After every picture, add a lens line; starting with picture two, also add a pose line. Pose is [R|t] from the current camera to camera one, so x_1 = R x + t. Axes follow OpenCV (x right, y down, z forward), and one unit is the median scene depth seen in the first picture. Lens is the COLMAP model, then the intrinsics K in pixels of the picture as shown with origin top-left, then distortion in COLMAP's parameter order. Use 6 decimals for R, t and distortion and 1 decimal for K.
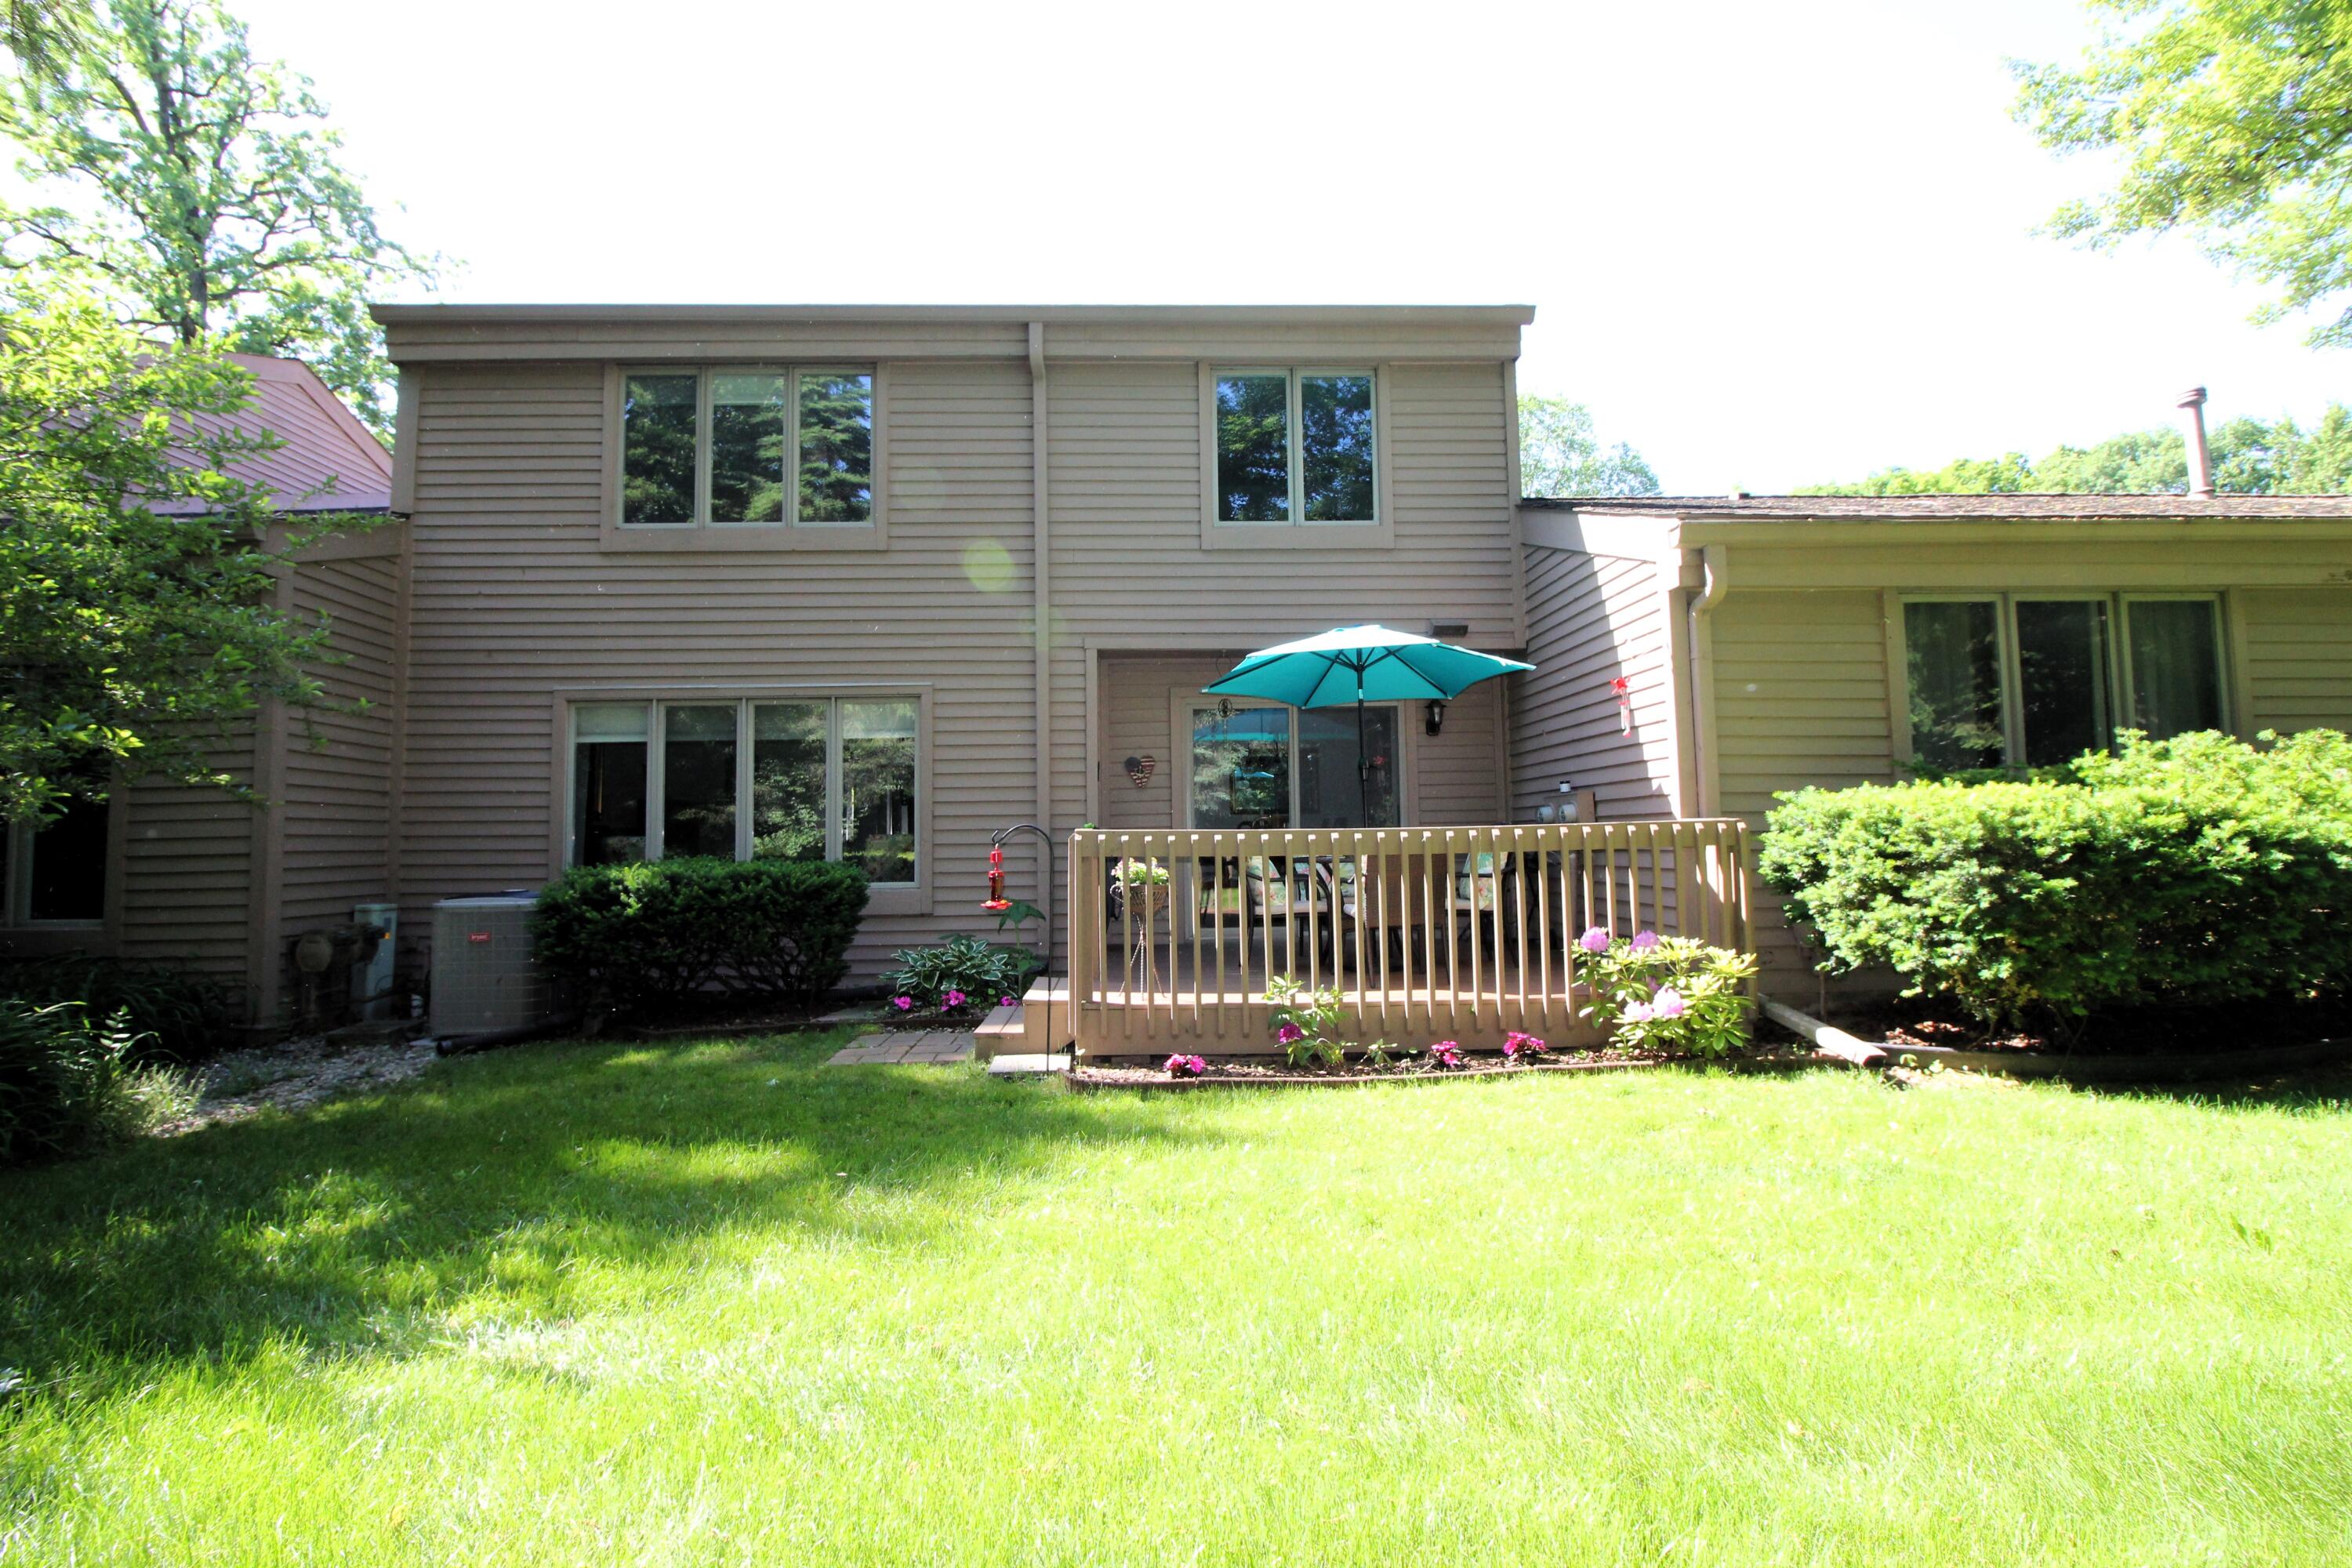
lens RADIAL K [[1084.7, 0, 1169.0], [0, 1084.7, 758.4], [0, 0, 1]] dist [0.002061, -0.014511]
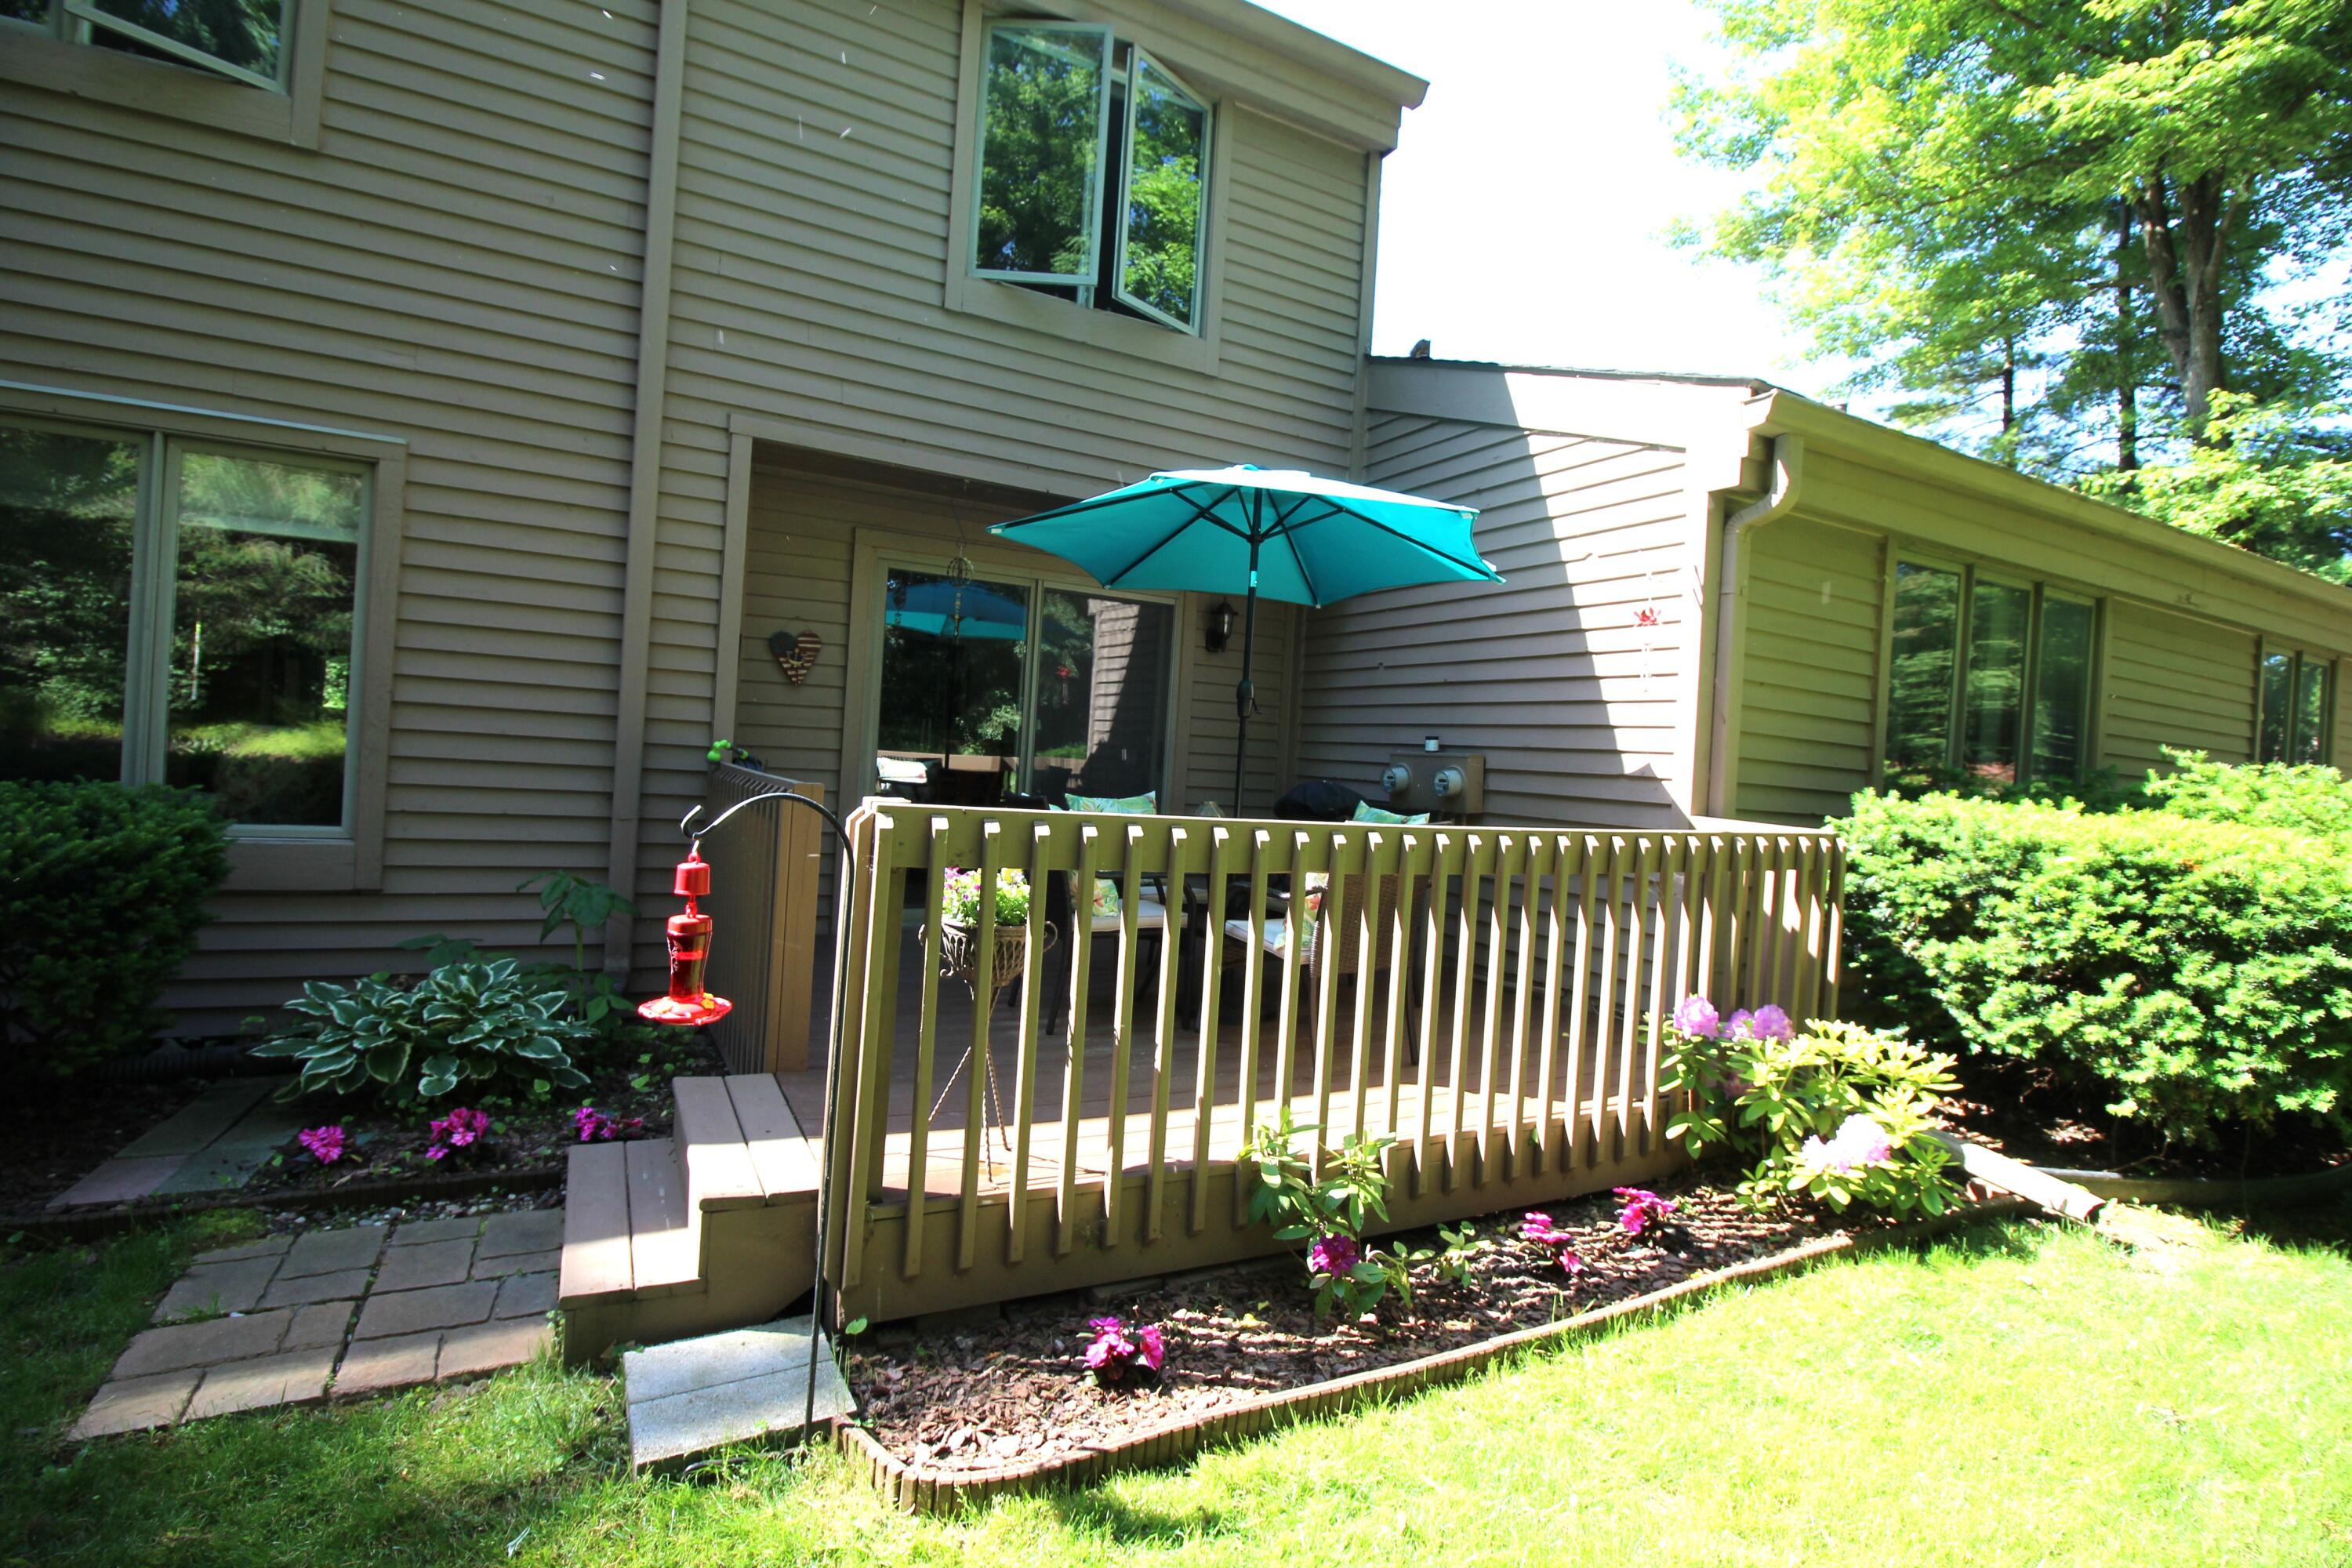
lens RADIAL K [[1084.7, 0, 1169.0], [0, 1084.7, 758.4], [0, 0, 1]] dist [0.002061, -0.014511]
pose [[0.895330, 0.068075, 0.440171, -0.130331], [-0.108006, 0.991938, 0.066280, 0.006679], [-0.432110, -0.106884, 0.895464, 0.442285]]
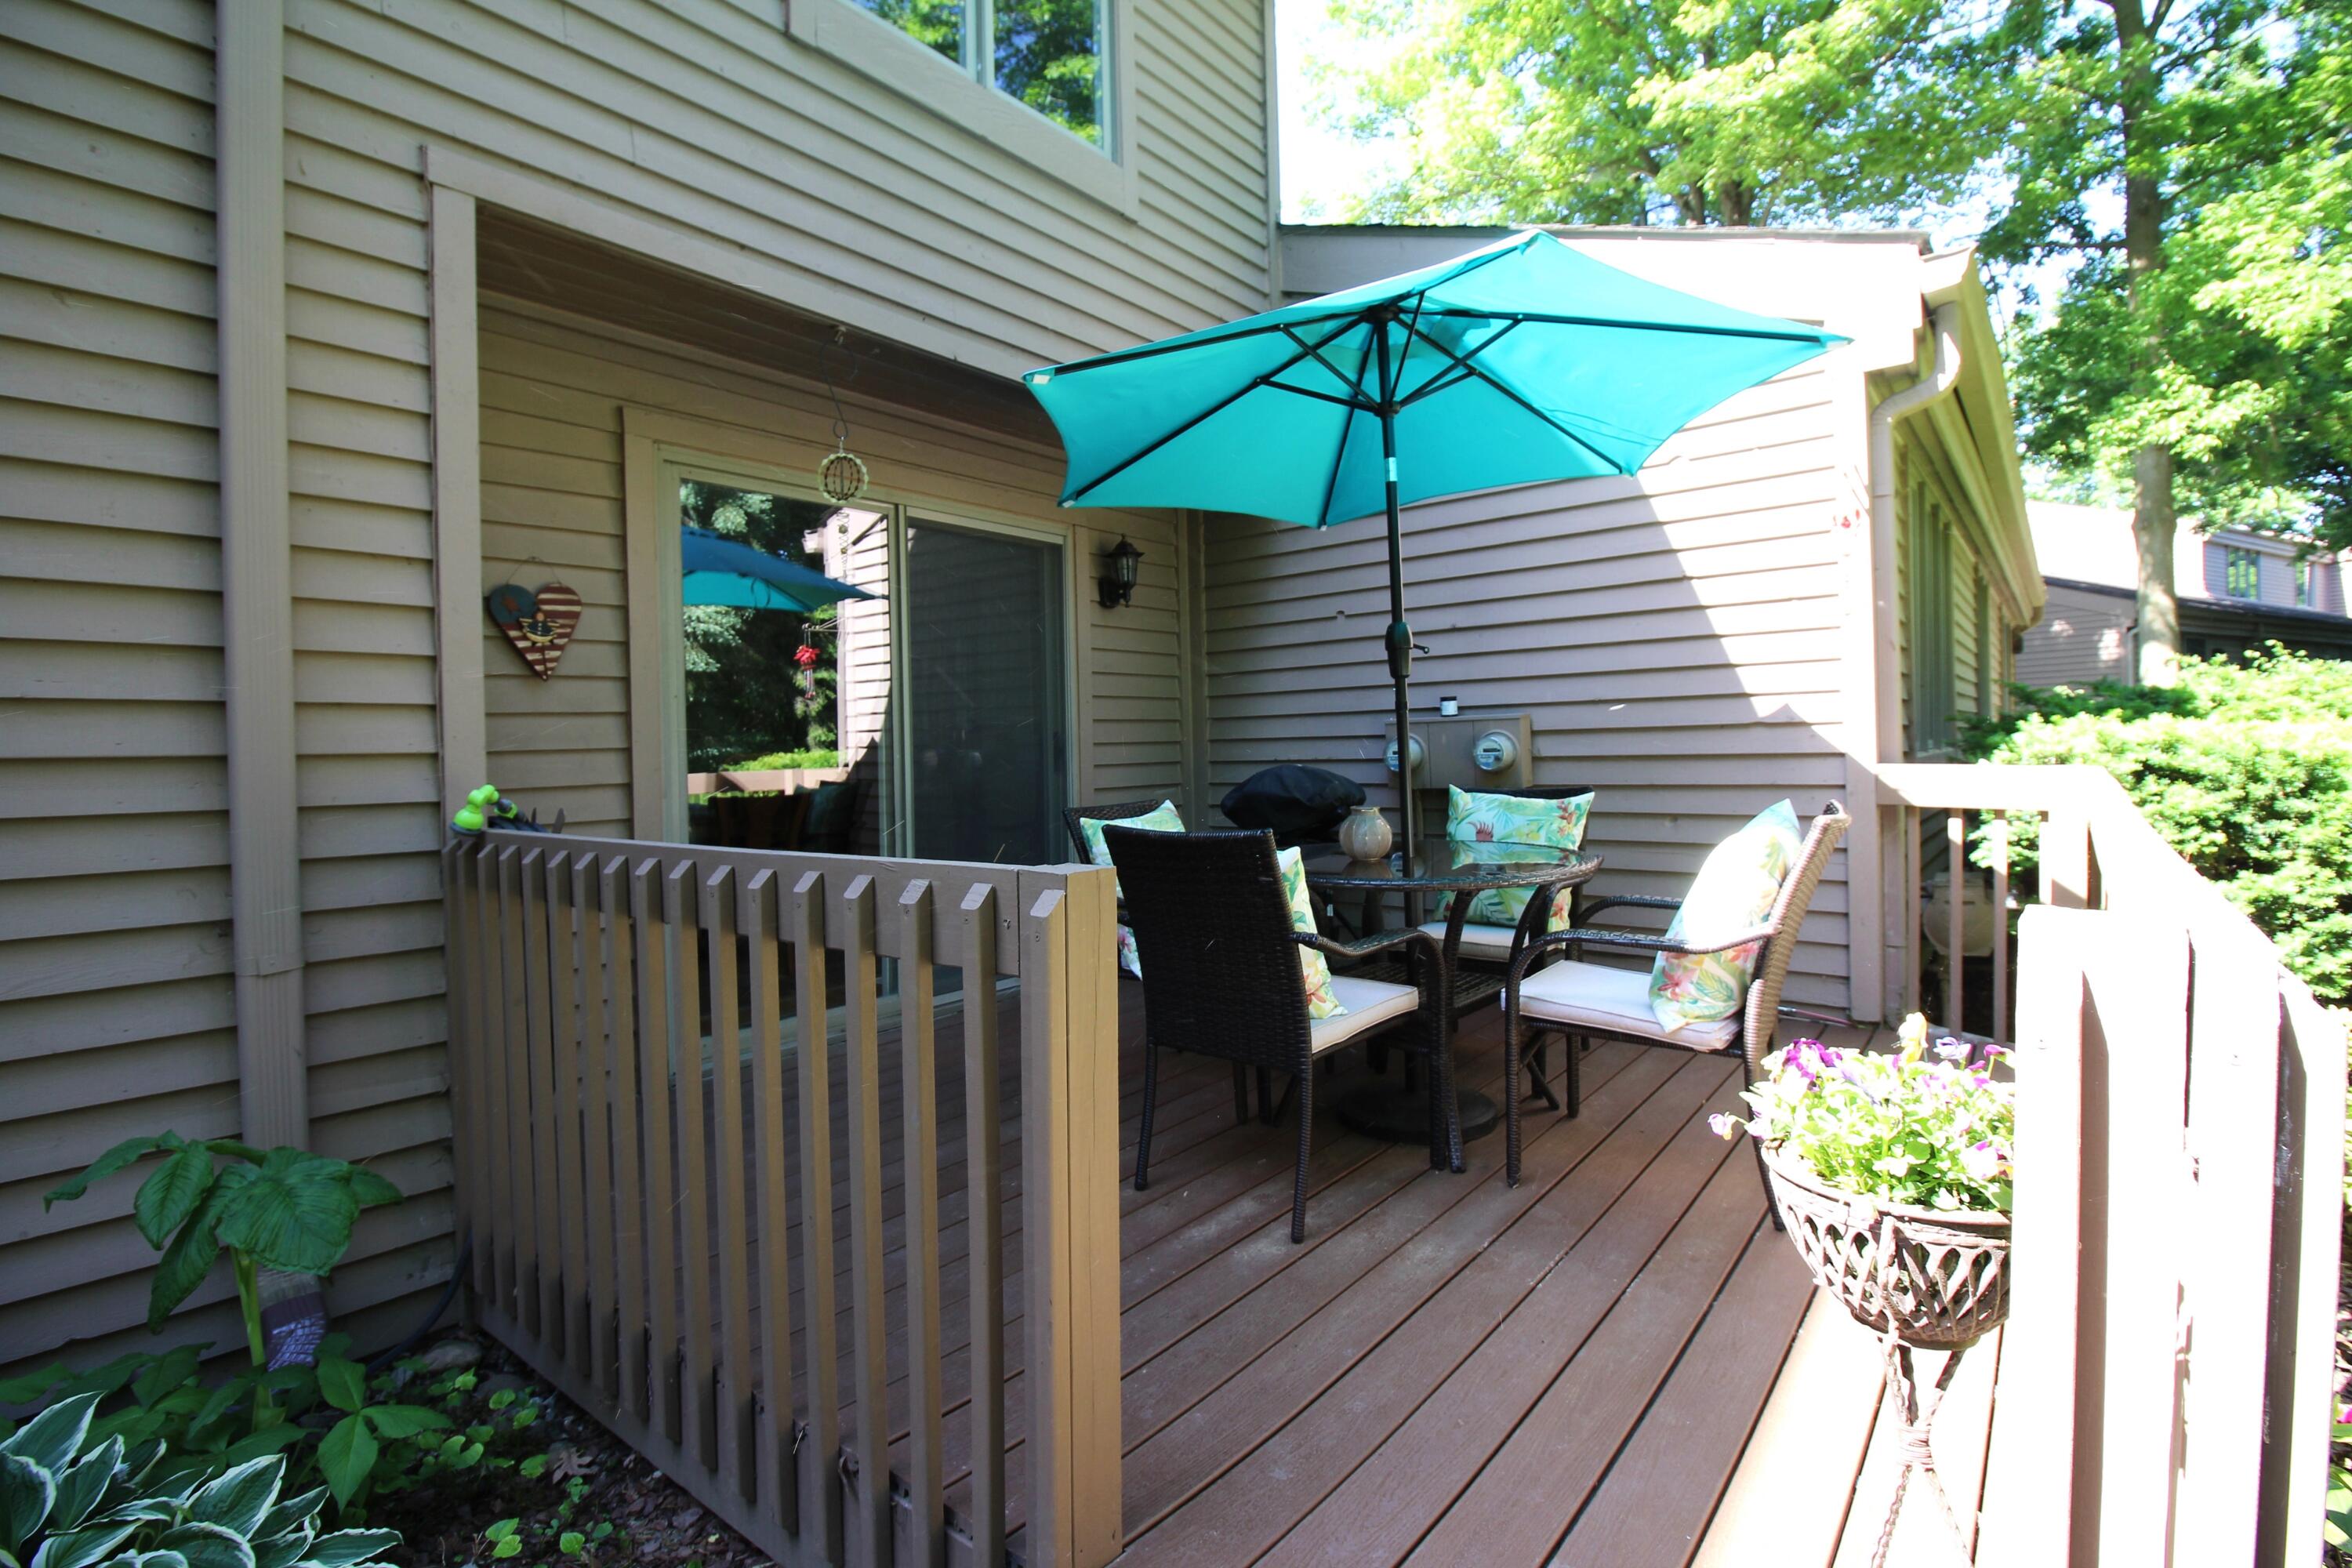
lens RADIAL K [[1084.7, 0, 1169.0], [0, 1084.7, 758.4], [0, 0, 1]] dist [0.002061, -0.014511]
pose [[0.665362, -0.007512, 0.746483, -0.191660], [-0.043878, 0.997827, 0.049152, 0.034786], [-0.745230, -0.065458, 0.663586, 0.771392]]
